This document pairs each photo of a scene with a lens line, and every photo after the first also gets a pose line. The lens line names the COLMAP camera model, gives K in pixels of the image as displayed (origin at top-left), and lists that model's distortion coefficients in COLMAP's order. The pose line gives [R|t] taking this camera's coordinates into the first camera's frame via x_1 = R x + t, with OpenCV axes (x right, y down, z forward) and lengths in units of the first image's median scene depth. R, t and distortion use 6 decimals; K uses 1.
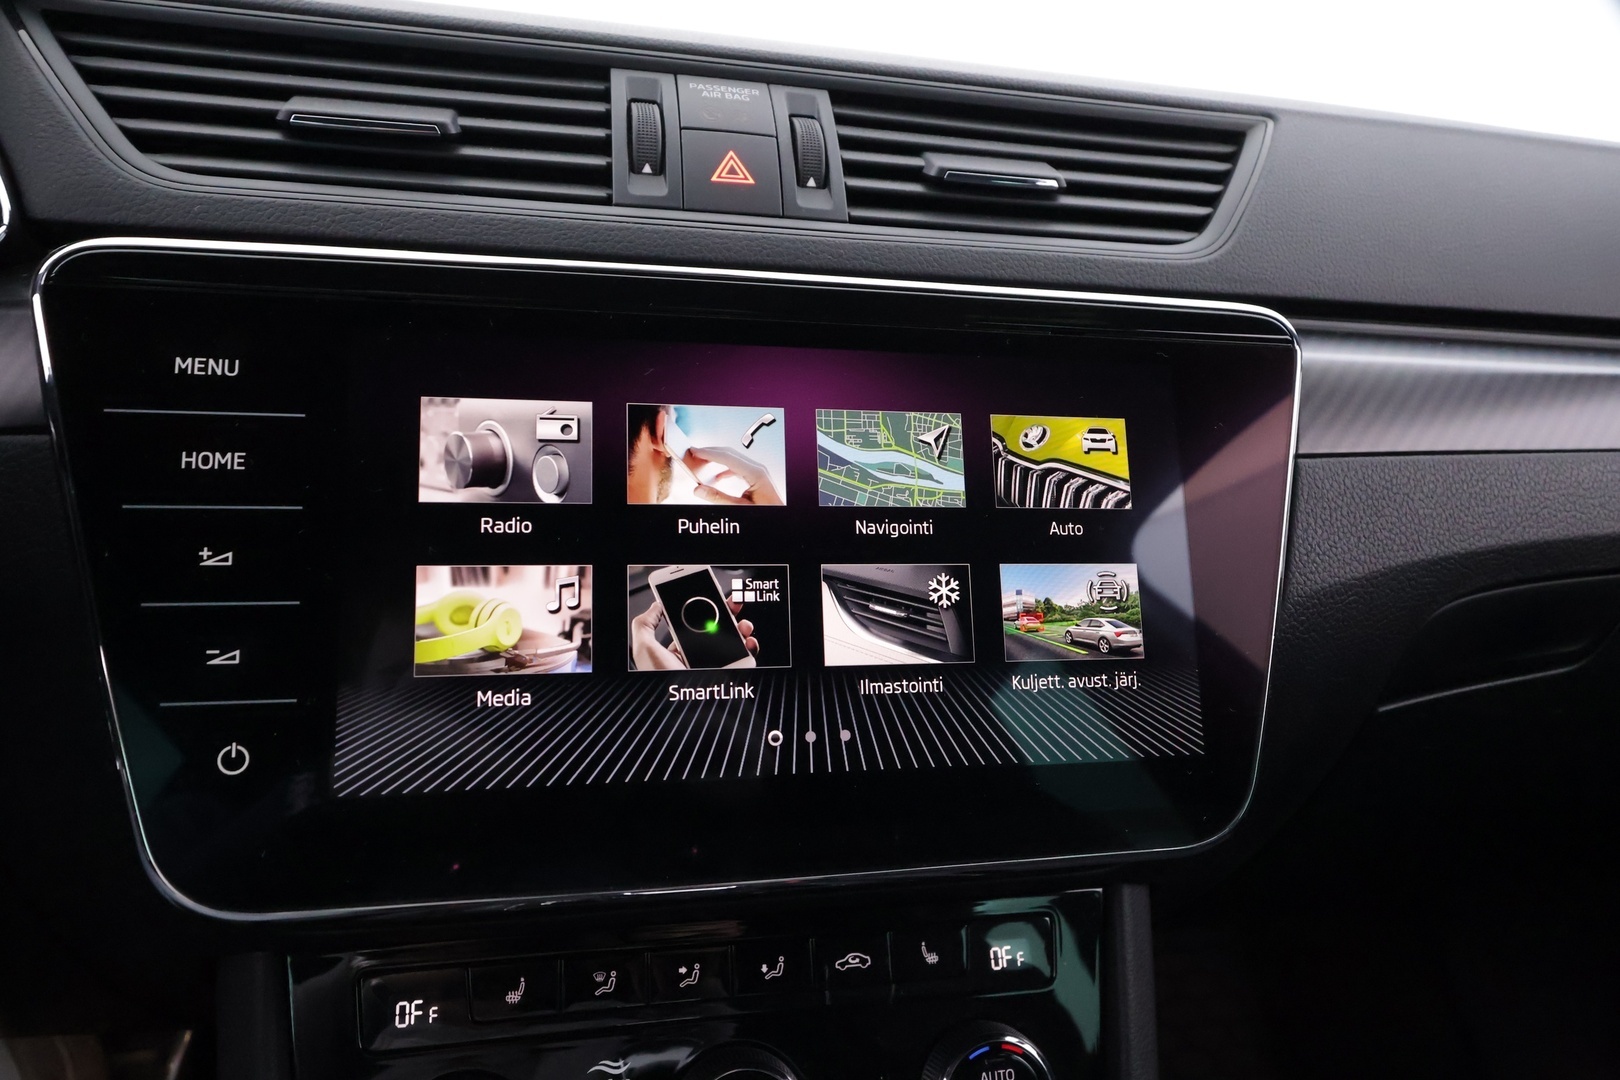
lens RADIAL K [[1020.7, 0, 810.0], [0, 1020.7, 540.0], [0, 0, 1]] dist [0.000033, 0.003280]
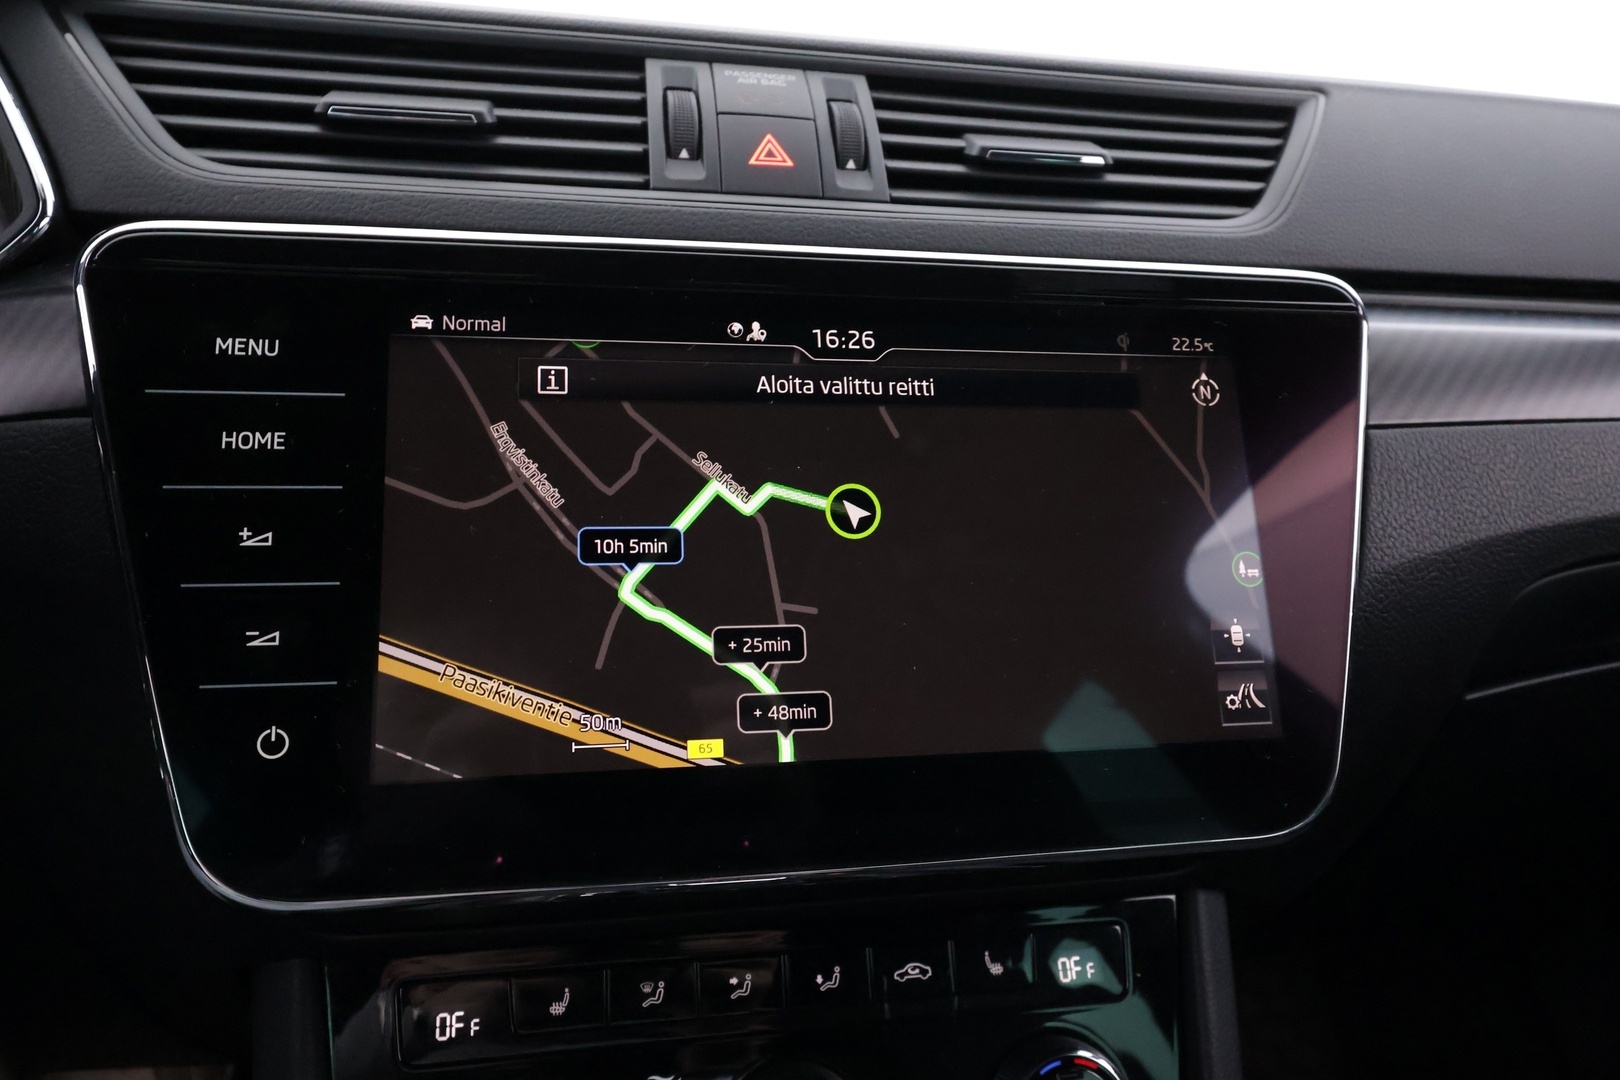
lens RADIAL K [[1050.2, 0, 810.0], [0, 1050.2, 540.0], [0, 0, 1]] dist [0.001374, 0.000746]
pose [[0.999292, -0.021061, -0.031185, -0.014603], [0.019664, 0.998817, -0.044471, 0.056389], [0.032084, 0.043826, 0.998524, 0.008398]]
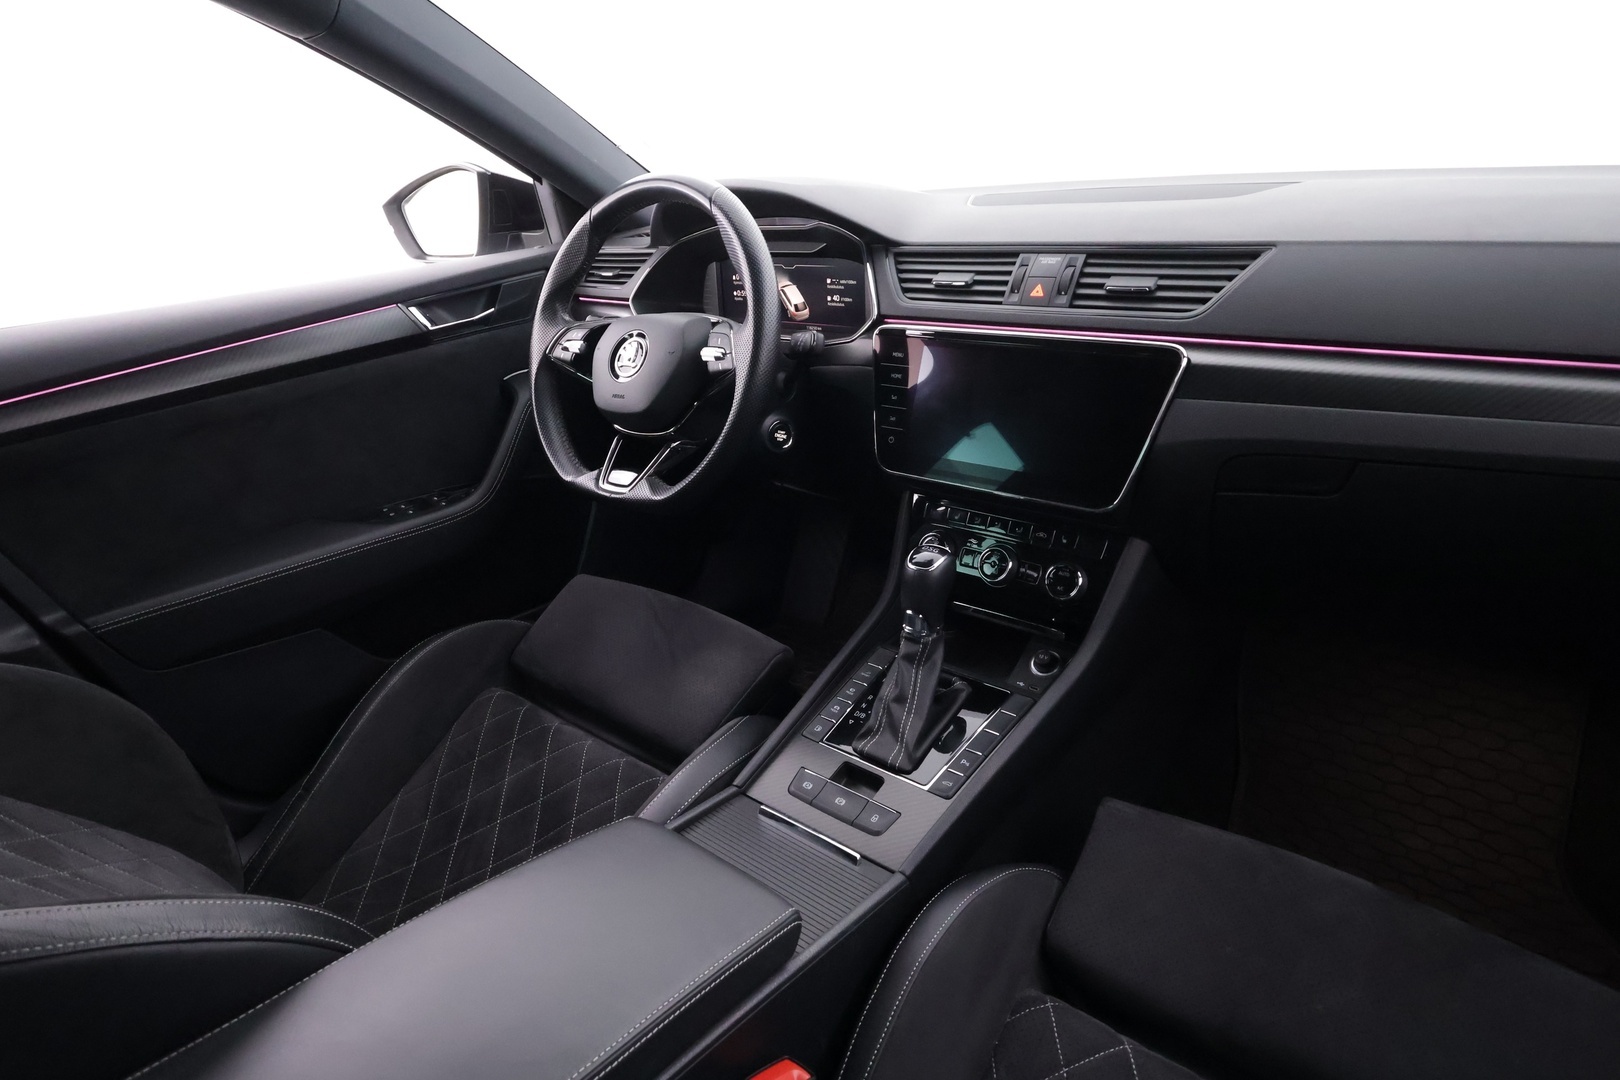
lens RADIAL K [[866.1, 0, 810.0], [0, 866.1, 540.0], [0, 0, 1]] dist [-0.000385, -0.001035]
pose [[0.605289, 0.223786, -0.763901, 1.824138], [-0.062451, 0.970061, 0.234697, -0.197342], [0.793552, -0.094353, 0.601143, -1.361880]]
